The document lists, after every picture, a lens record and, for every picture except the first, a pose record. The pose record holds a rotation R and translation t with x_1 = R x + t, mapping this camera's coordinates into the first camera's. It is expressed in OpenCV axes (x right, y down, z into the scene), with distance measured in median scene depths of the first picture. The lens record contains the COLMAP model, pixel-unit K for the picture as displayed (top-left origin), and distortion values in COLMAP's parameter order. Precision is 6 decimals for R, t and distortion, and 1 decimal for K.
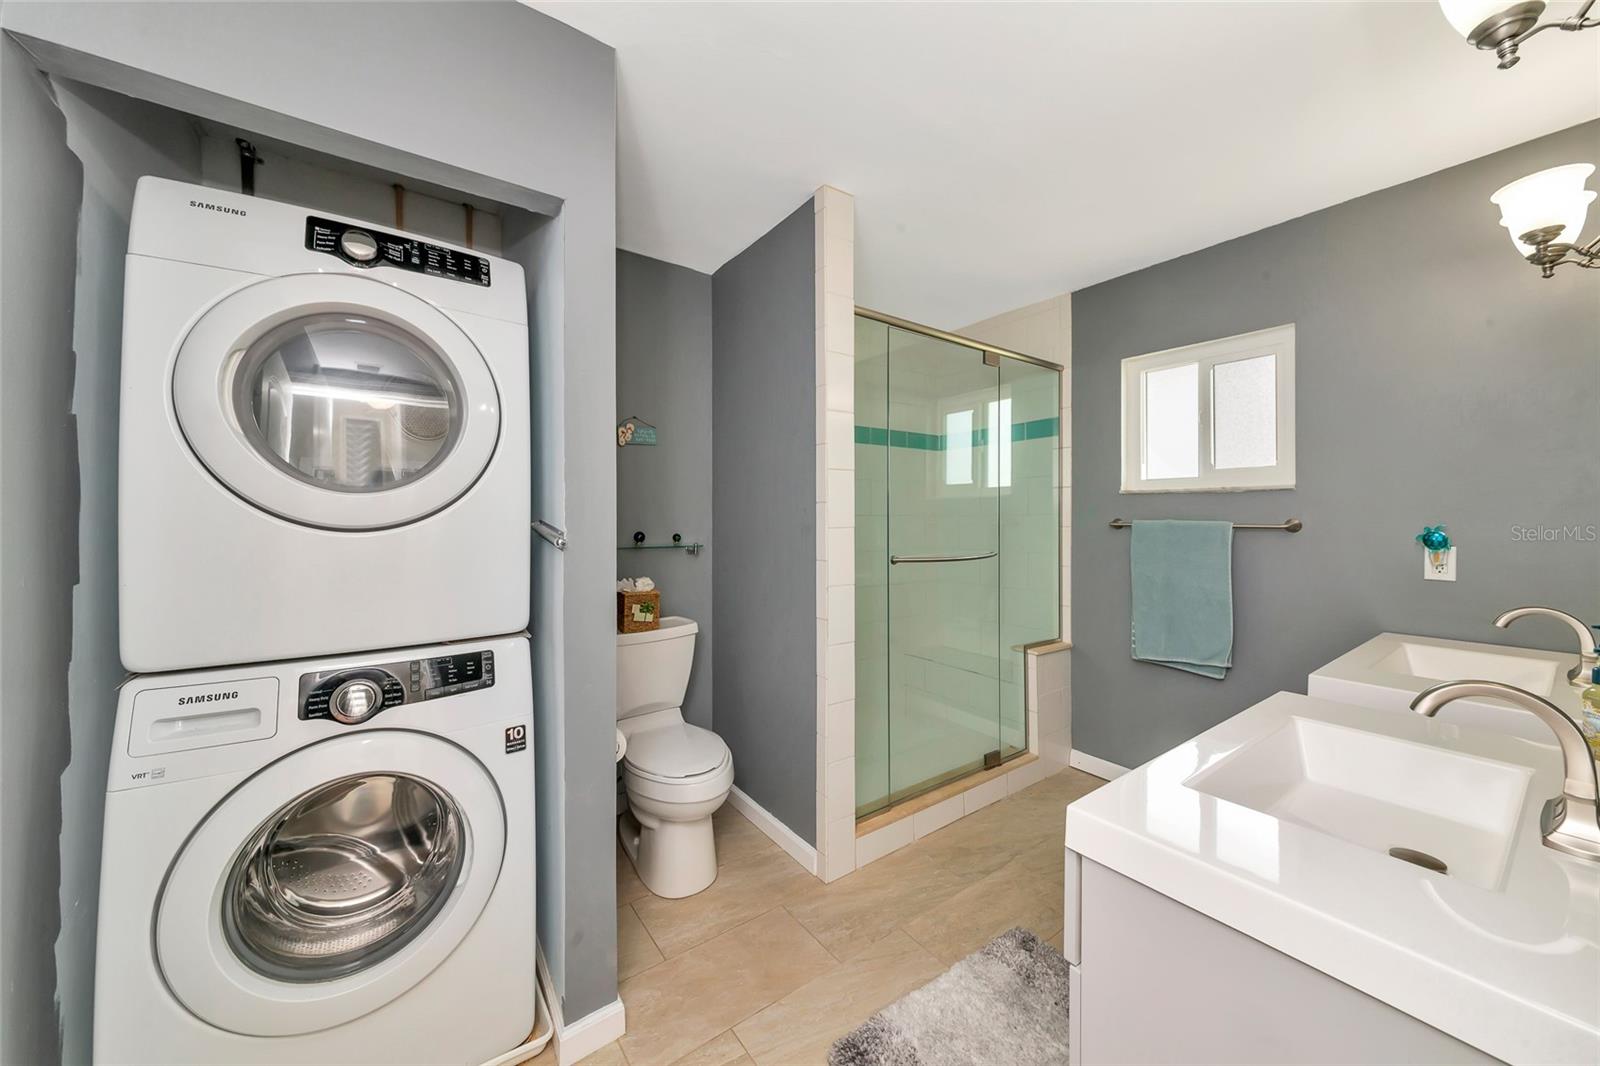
lens RADIAL K [[566.1, 0, 799.3], [0, 566.1, 518.5], [0, 0, 1]] dist [-0.000993, -0.011061]
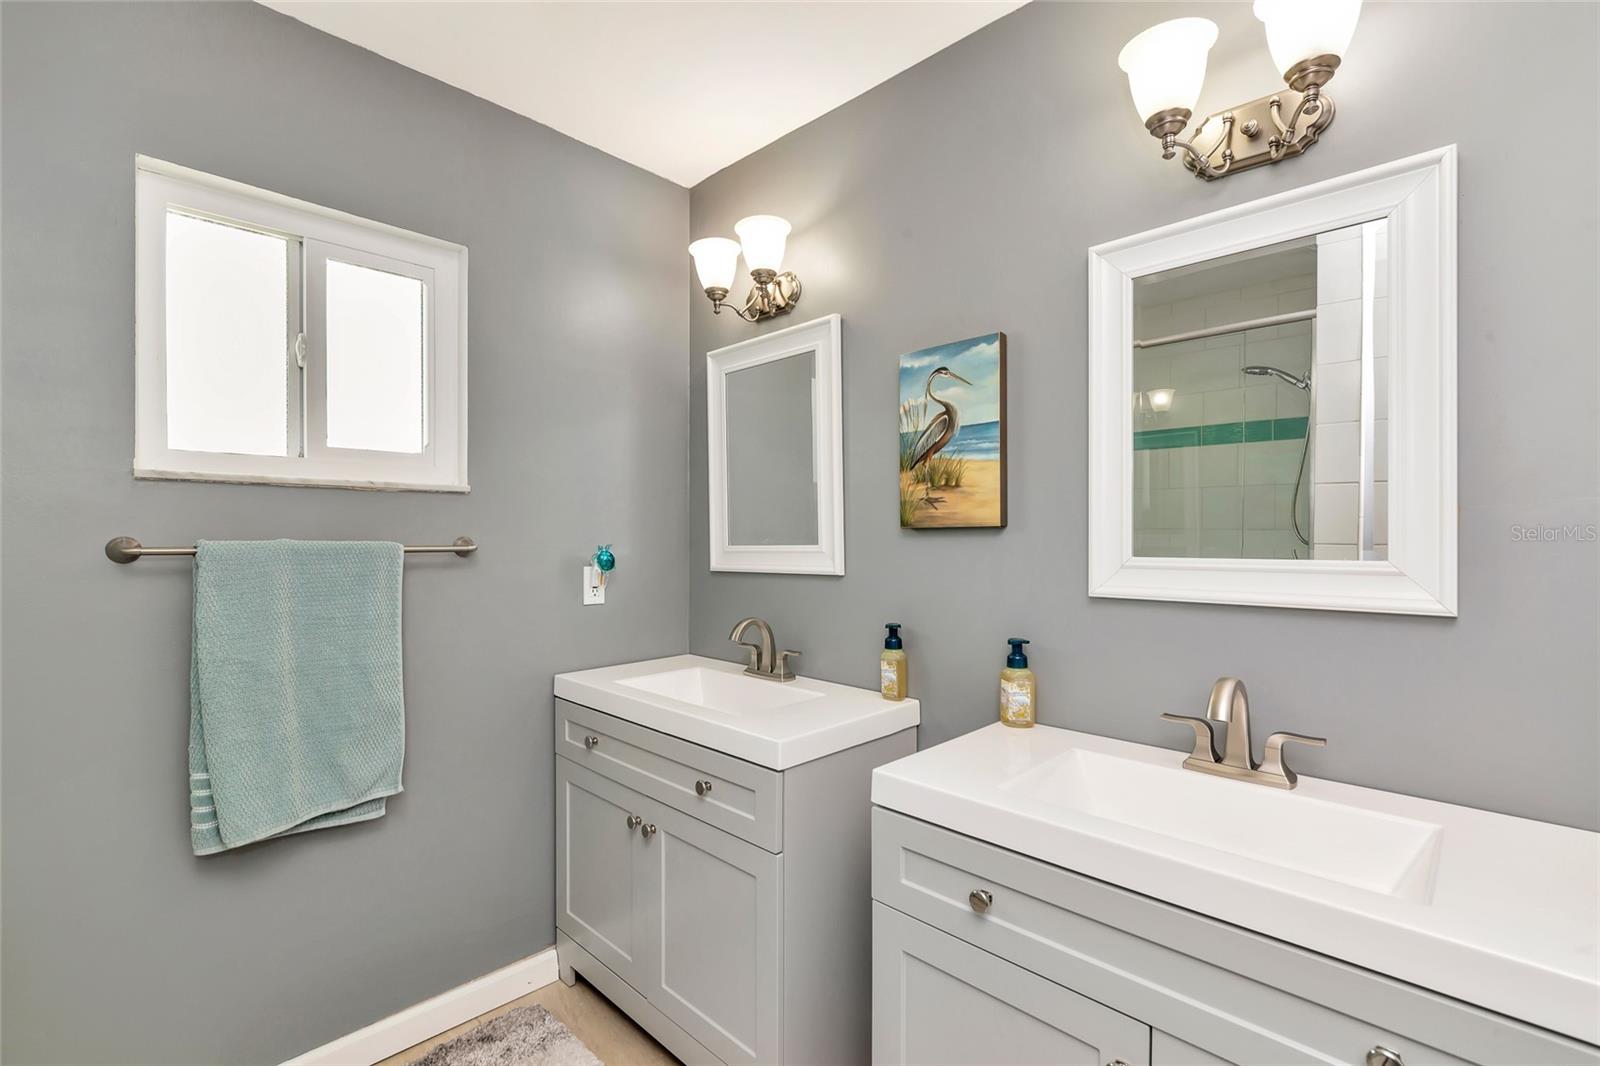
lens RADIAL K [[734.9, 0, 801.8], [0, 734.9, 532.7], [0, 0, 1]] dist [-0.000719, -0.000074]
pose [[-0.173483, 0.000295, 0.984837, -0.054885], [0.001148, 0.999999, -0.000097, -0.002721], [-0.984836, 0.001114, -0.173483, 0.691028]]
